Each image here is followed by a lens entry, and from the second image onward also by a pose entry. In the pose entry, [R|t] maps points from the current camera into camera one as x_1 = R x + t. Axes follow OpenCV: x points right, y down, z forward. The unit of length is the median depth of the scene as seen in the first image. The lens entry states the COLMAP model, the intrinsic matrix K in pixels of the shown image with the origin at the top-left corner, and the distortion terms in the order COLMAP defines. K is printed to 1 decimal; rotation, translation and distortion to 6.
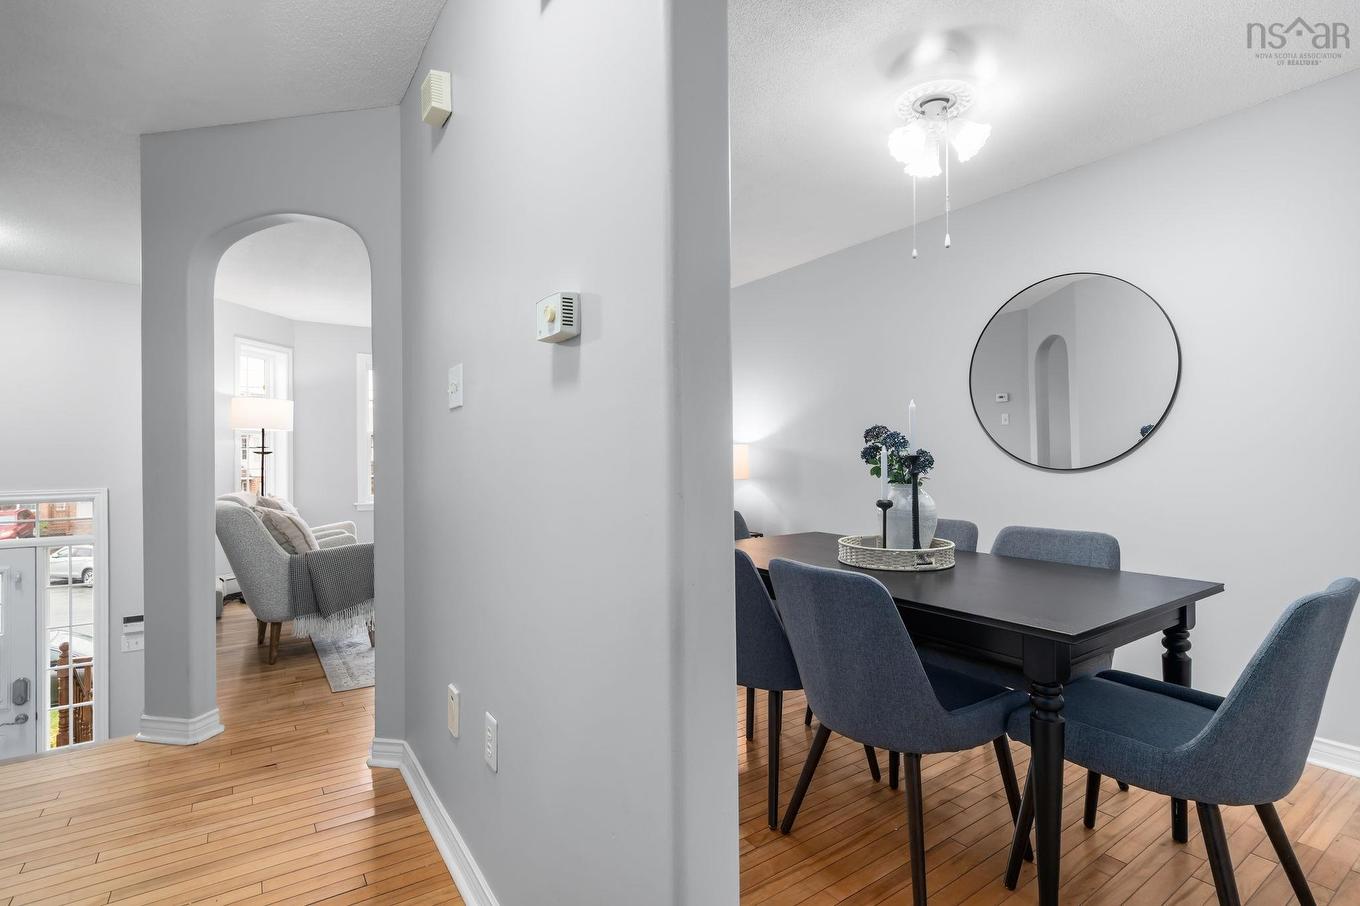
lens RADIAL K [[625.9, 0, 683.1], [0, 625.9, 455.8], [0, 0, 1]] dist [-0.000436, 0.000685]
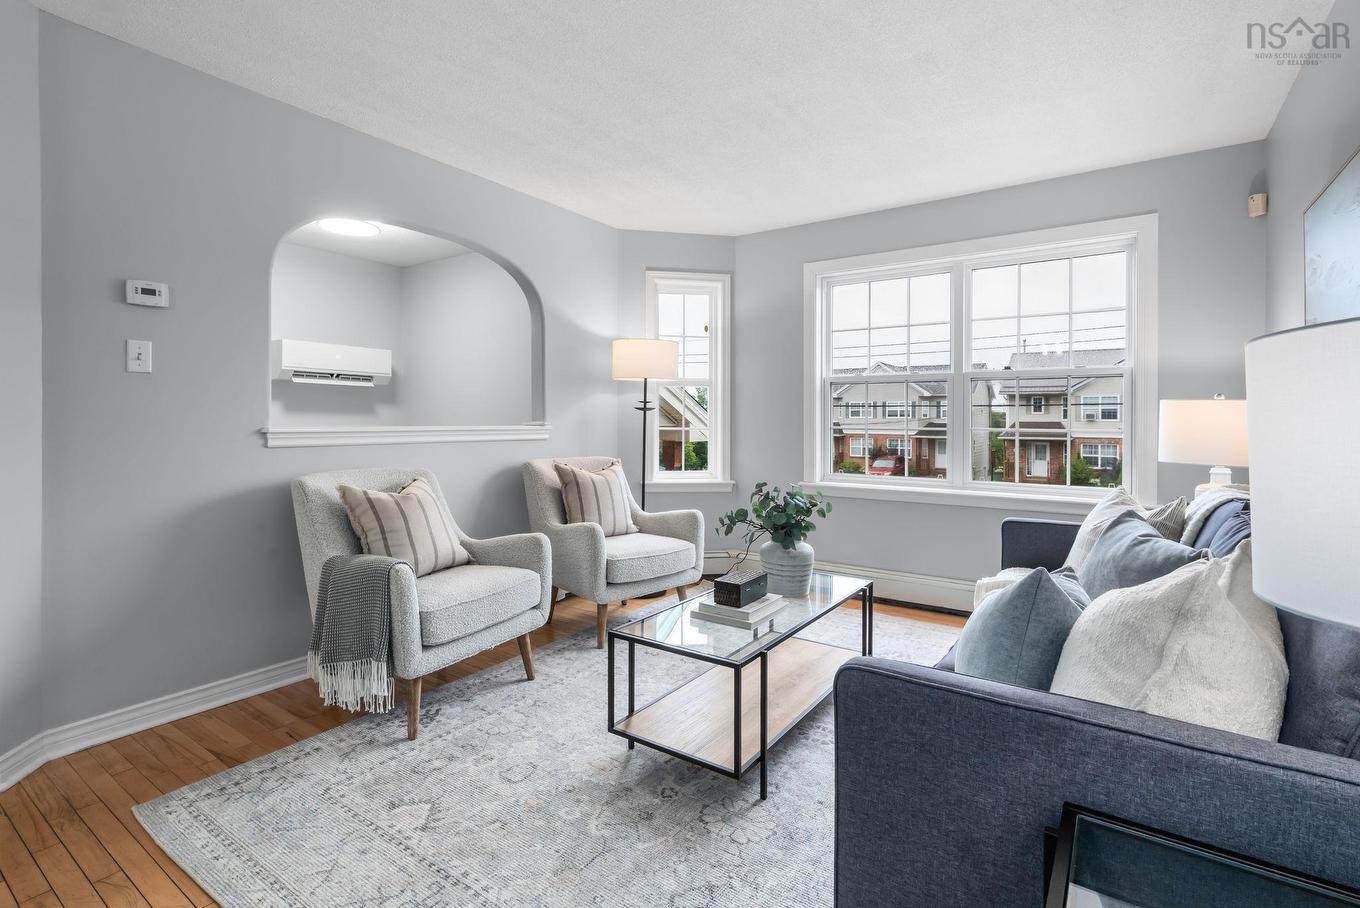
lens RADIAL K [[638.8, 0, 676.9], [0, 638.8, 415.6], [0, 0, 1]] dist [-0.001719, 0.000278]
pose [[0.347790, 0.011653, -0.937500, 0.096922], [-0.007373, 0.999926, 0.009693, -0.004062], [0.937544, 0.003541, 0.347850, 0.690285]]
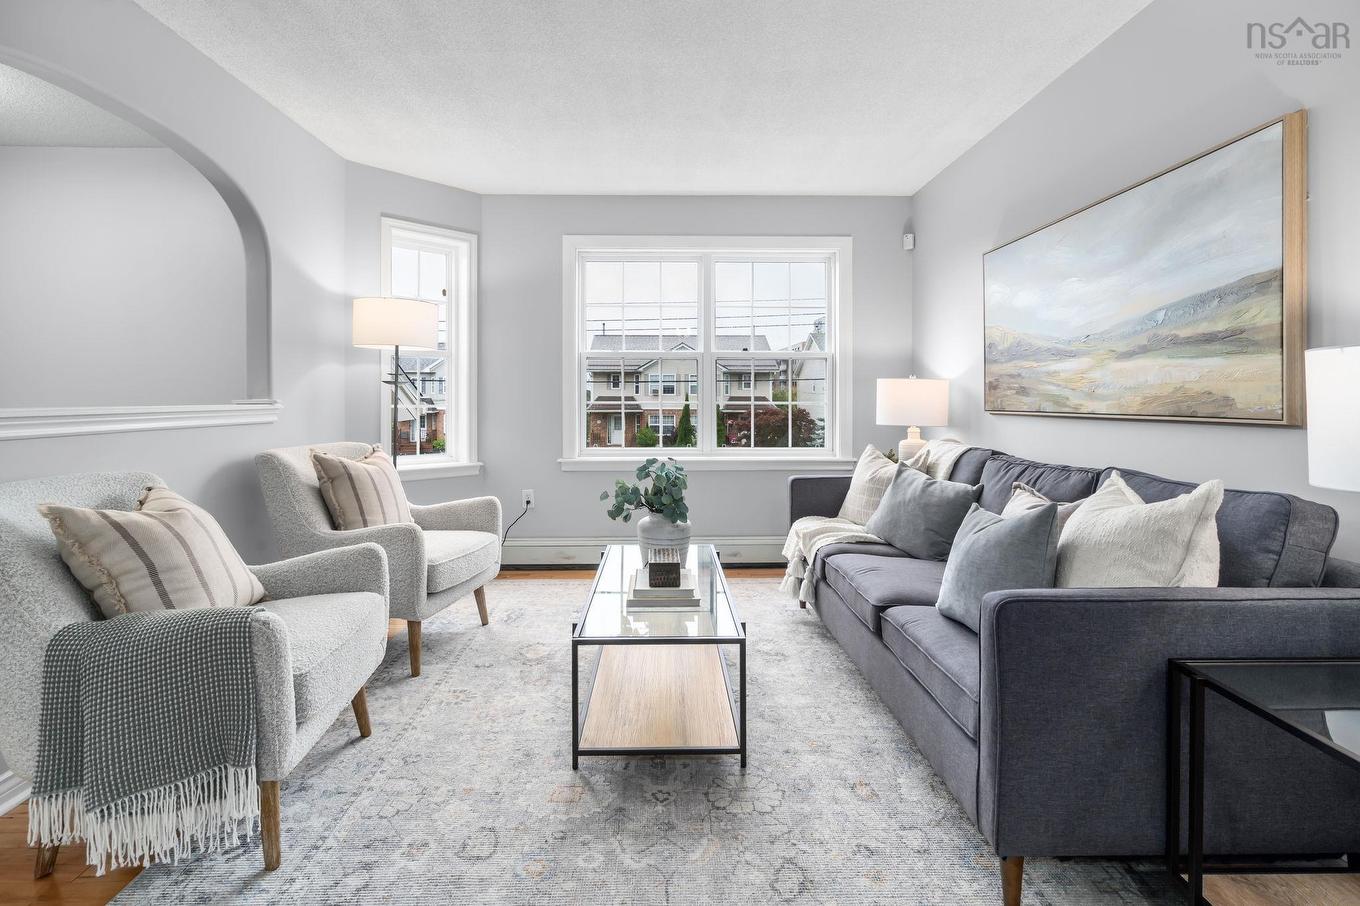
lens RADIAL K [[646.7, 0, 661.0], [0, 646.7, 390.2], [0, 0, 1]] dist [-0.002216, 0.000362]
pose [[0.831134, 0.010168, -0.555980, -0.050796], [-0.010628, 0.999941, 0.002400, -0.001307], [0.555971, 0.003915, 0.831192, 0.532994]]
